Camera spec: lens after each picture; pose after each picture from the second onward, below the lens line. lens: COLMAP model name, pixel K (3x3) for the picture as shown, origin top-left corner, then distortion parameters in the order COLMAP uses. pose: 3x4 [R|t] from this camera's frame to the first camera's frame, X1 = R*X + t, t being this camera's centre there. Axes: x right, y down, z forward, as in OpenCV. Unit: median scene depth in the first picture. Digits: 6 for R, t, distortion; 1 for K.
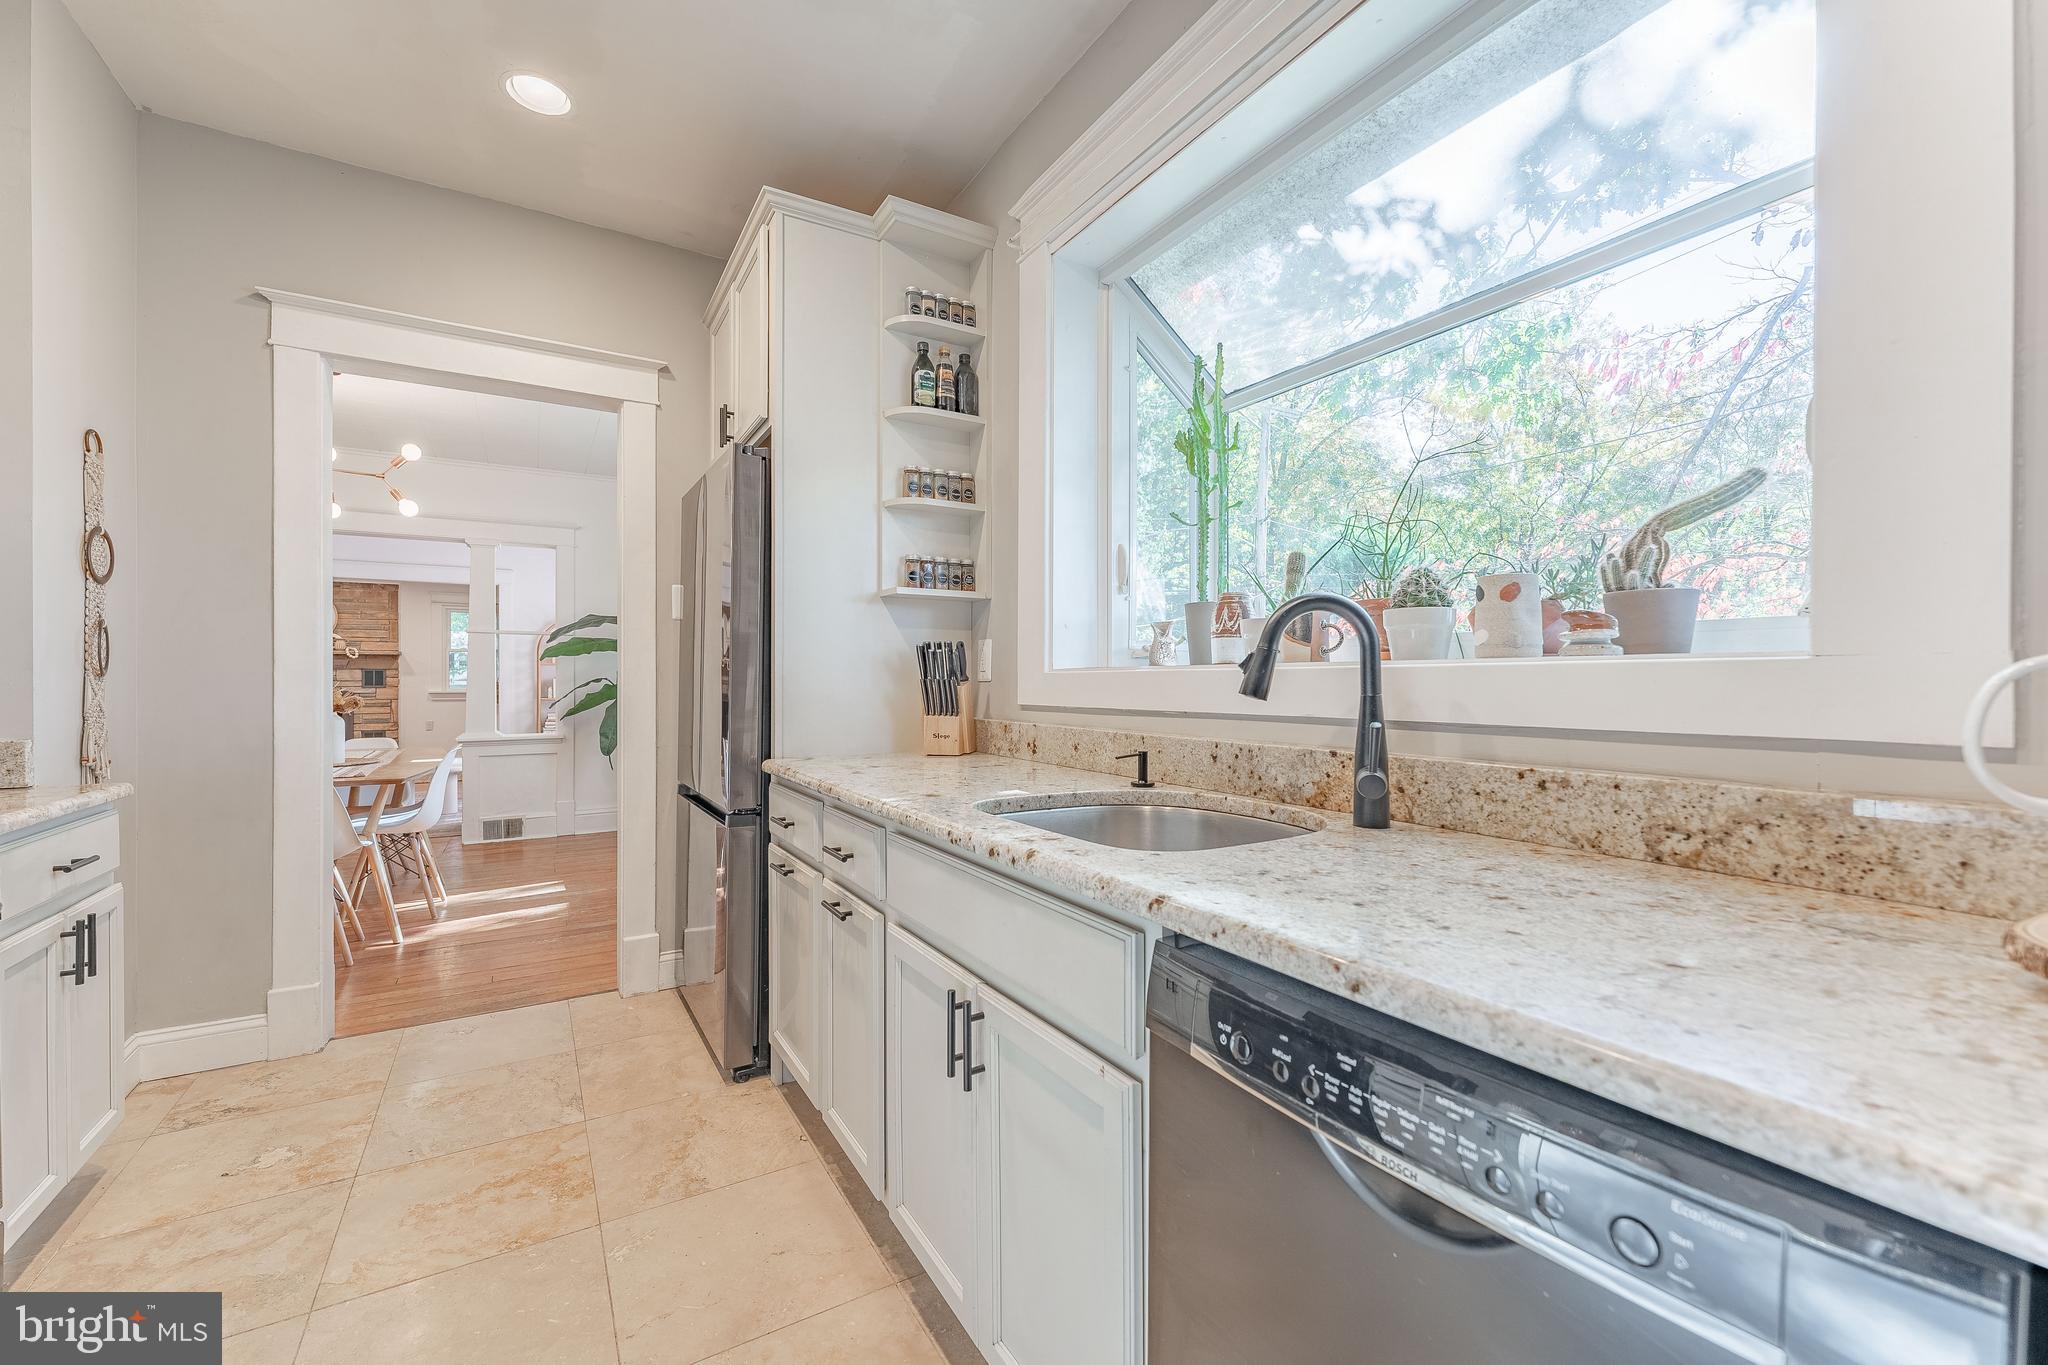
lens RADIAL K [[831.6, 0, 997.3], [0, 831.6, 677.1], [0, 0, 1]] dist [-0.000304, 0.000049]
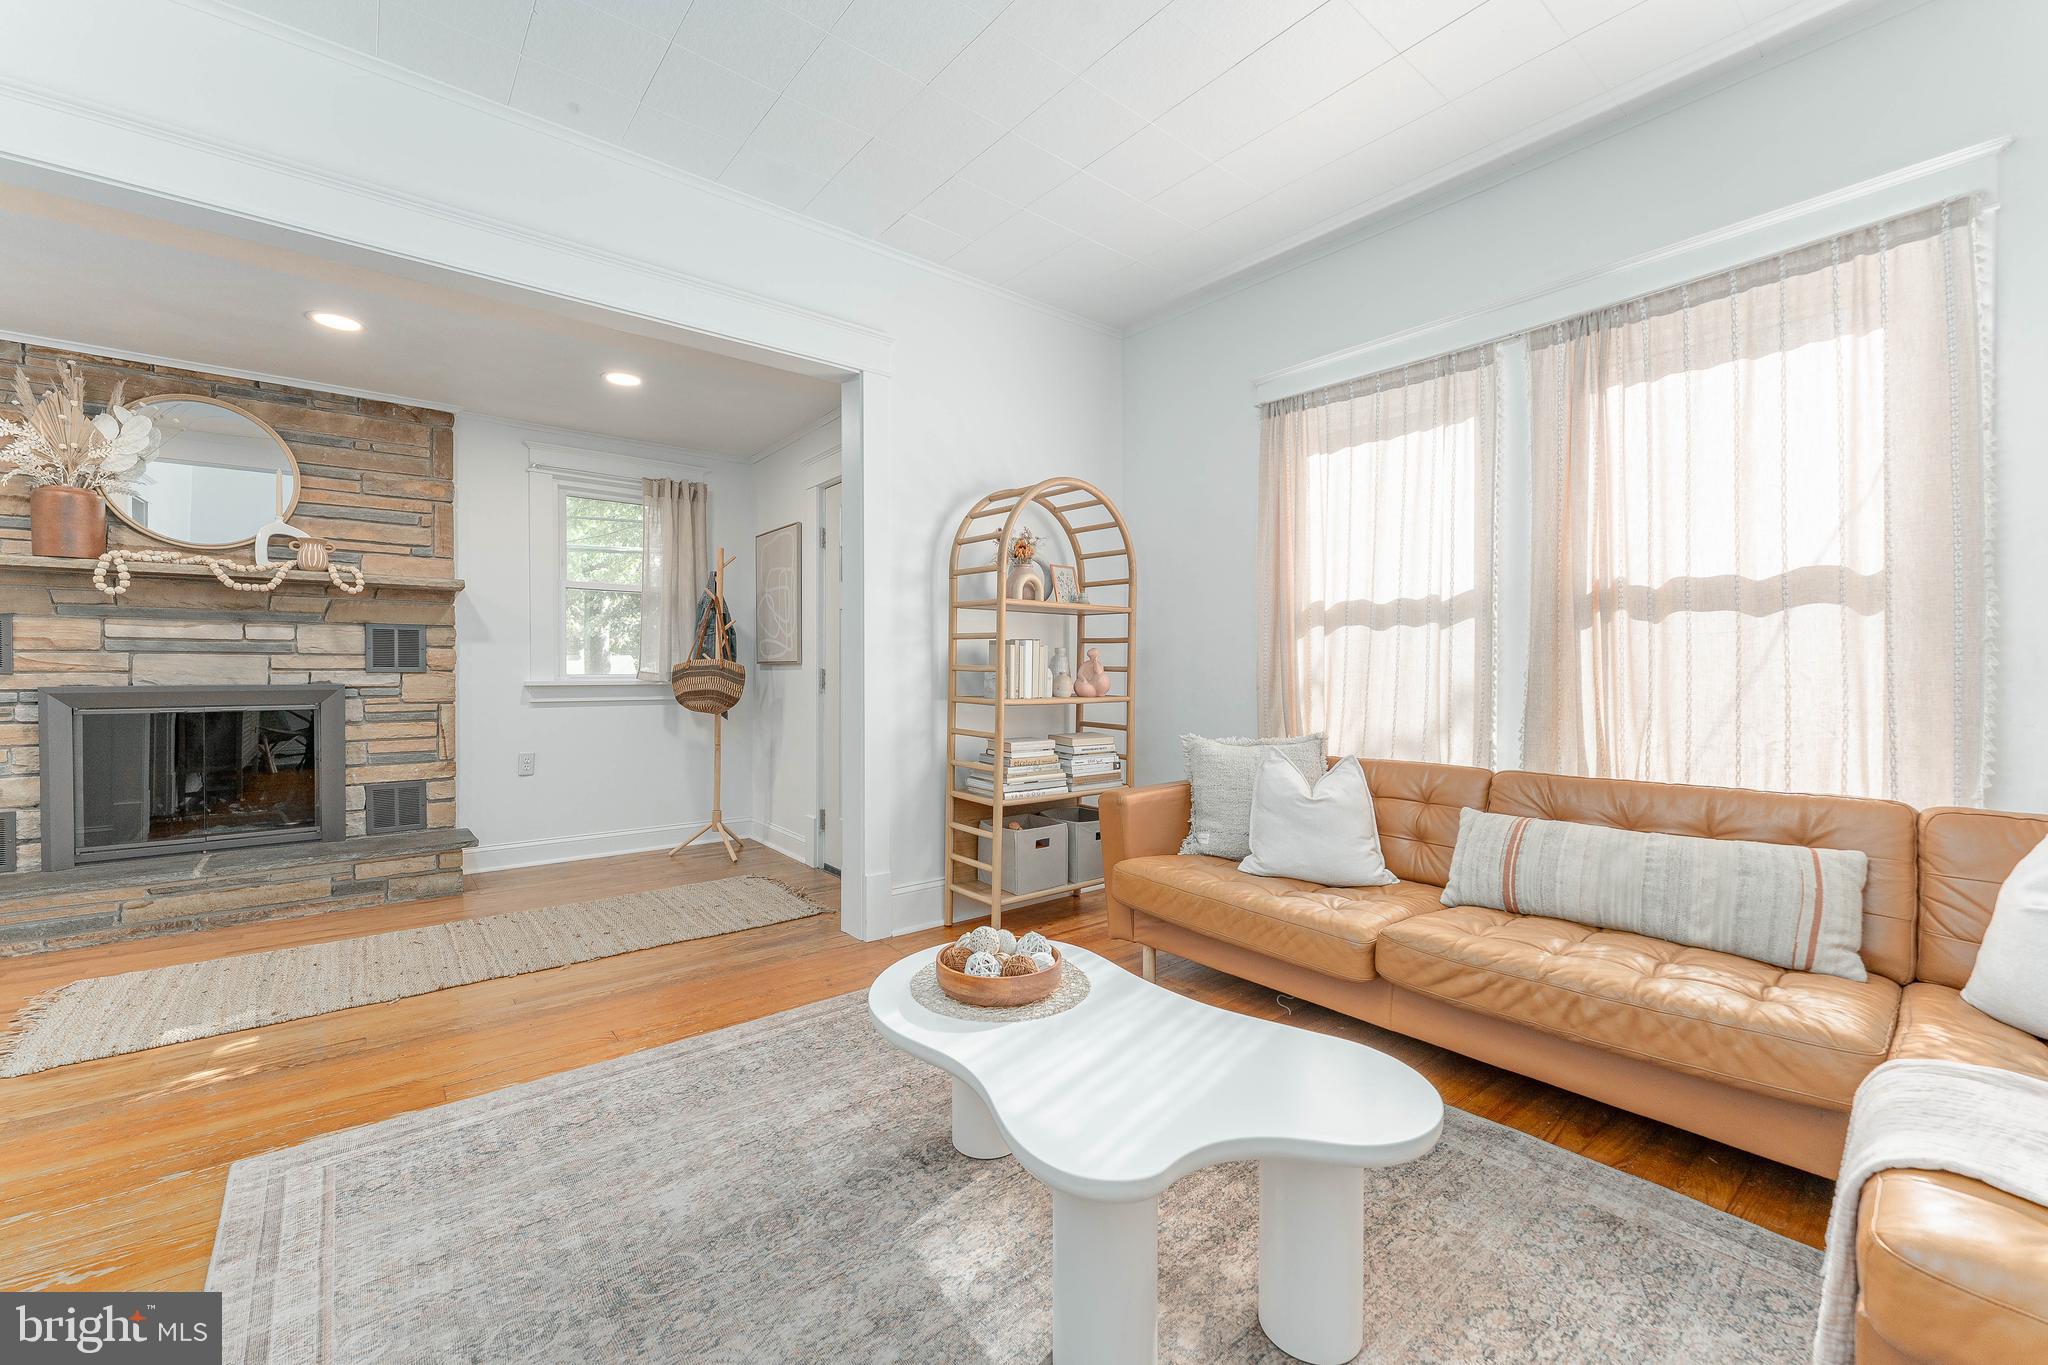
lens RADIAL K [[831.6, 0, 1006.2], [0, 831.6, 678.2], [0, 0, 1]] dist [-0.000304, 0.000049]
pose [[0.988858, 0.000716, 0.148863, -2.148574], [-0.002209, 0.999949, 0.009864, 0.045466], [-0.148848, -0.010083, 0.988809, 2.343649]]
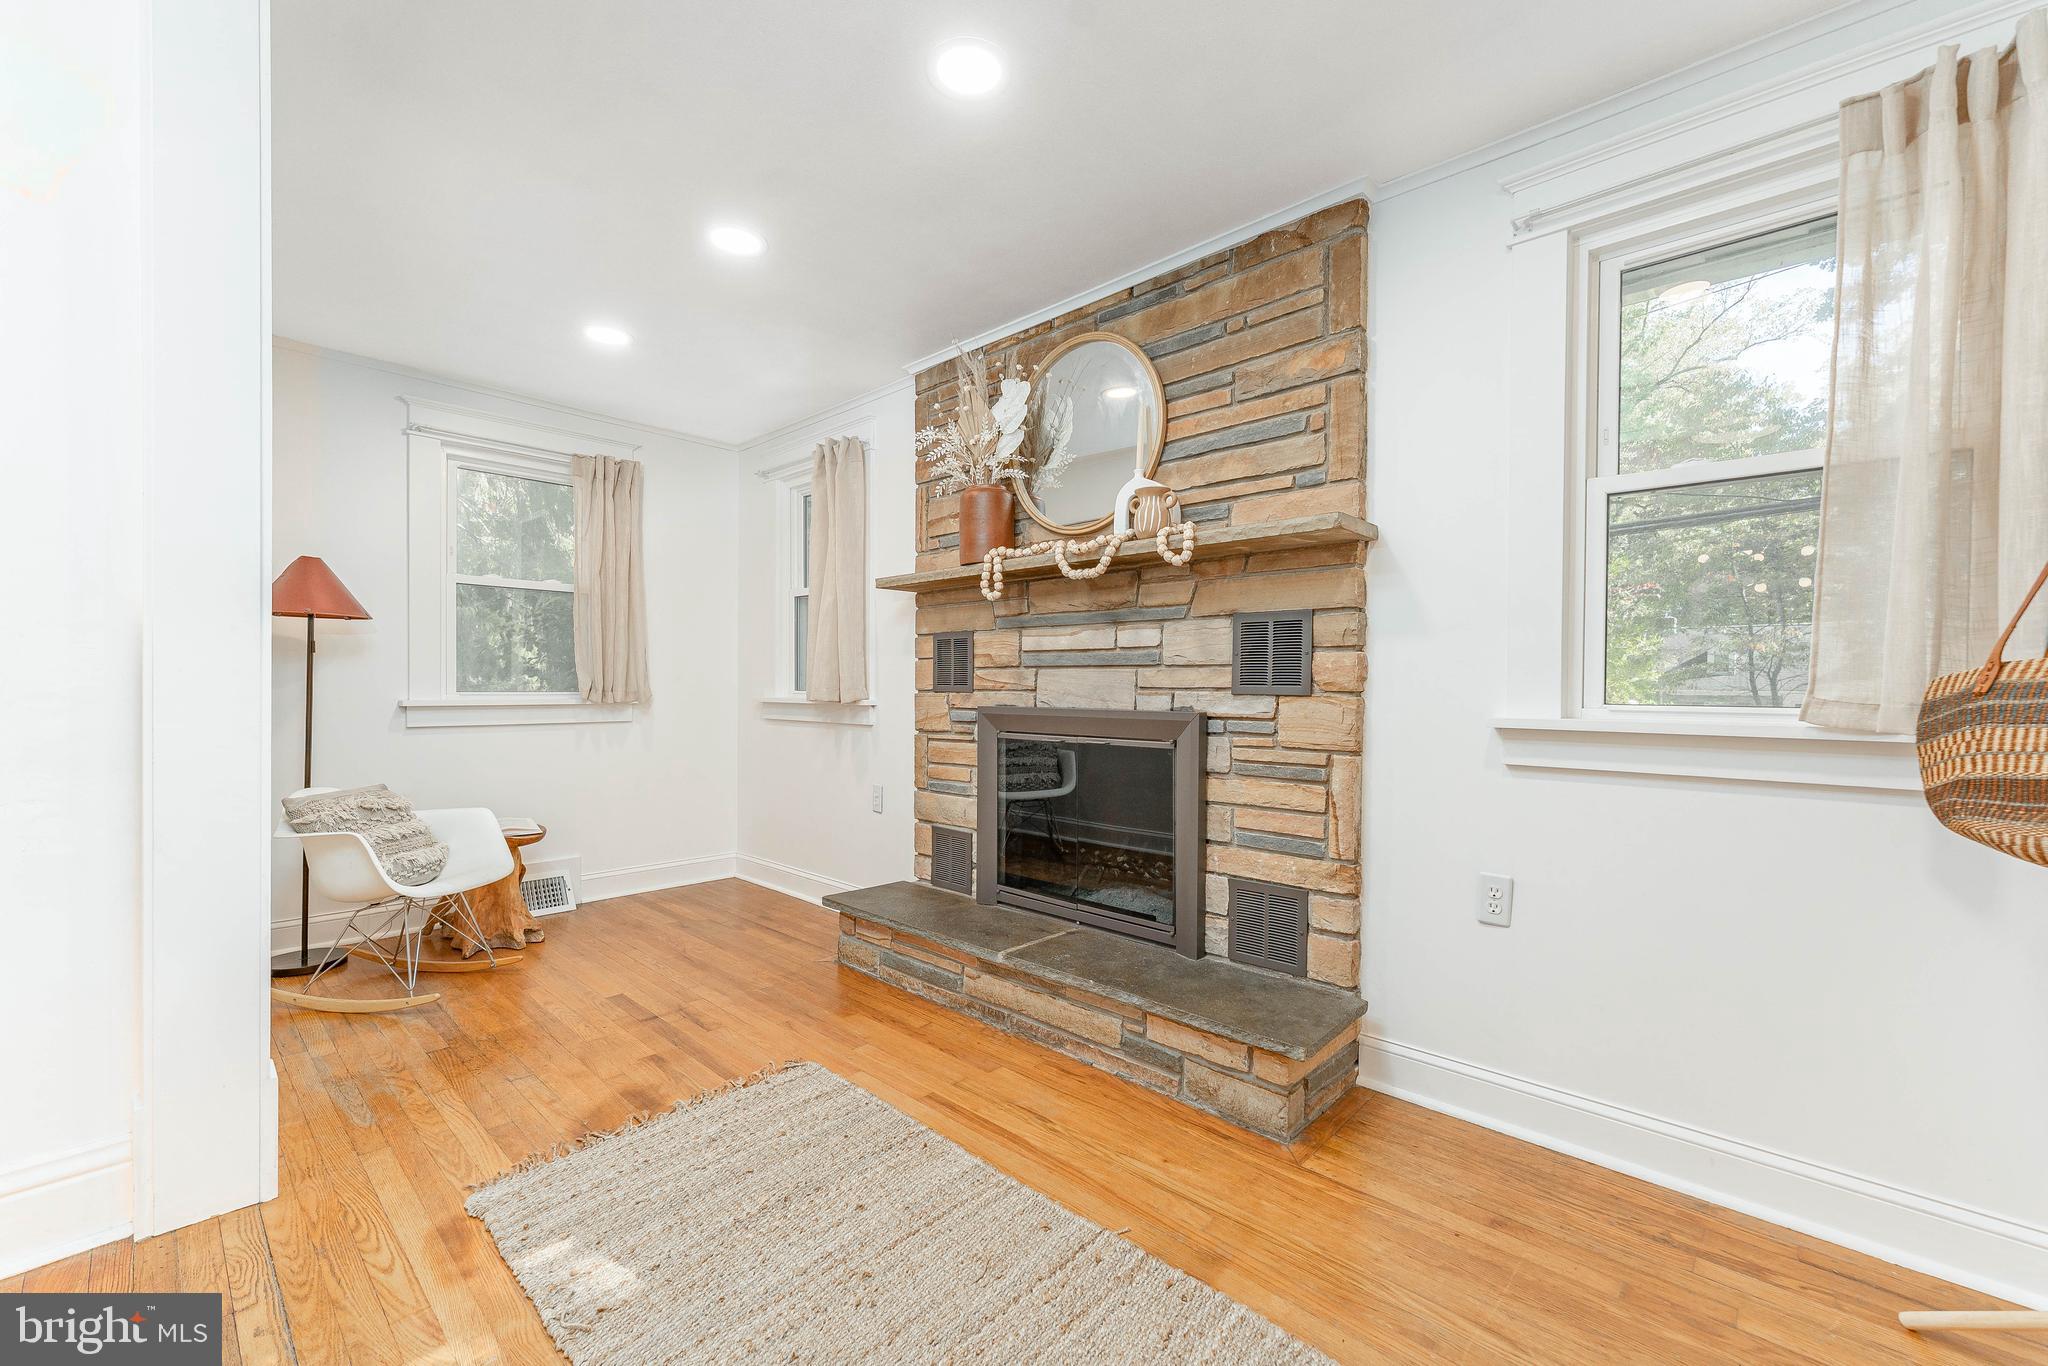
lens RADIAL K [[831.6, 0, 1016.2], [0, 831.6, 695.7], [0, 0, 1]] dist [-0.000304, 0.000049]
pose [[0.291756, 0.016162, -0.956356, -2.262773], [-0.004346, 0.999869, 0.015571, 0.040486], [0.956483, -0.000387, 0.291788, 3.554125]]
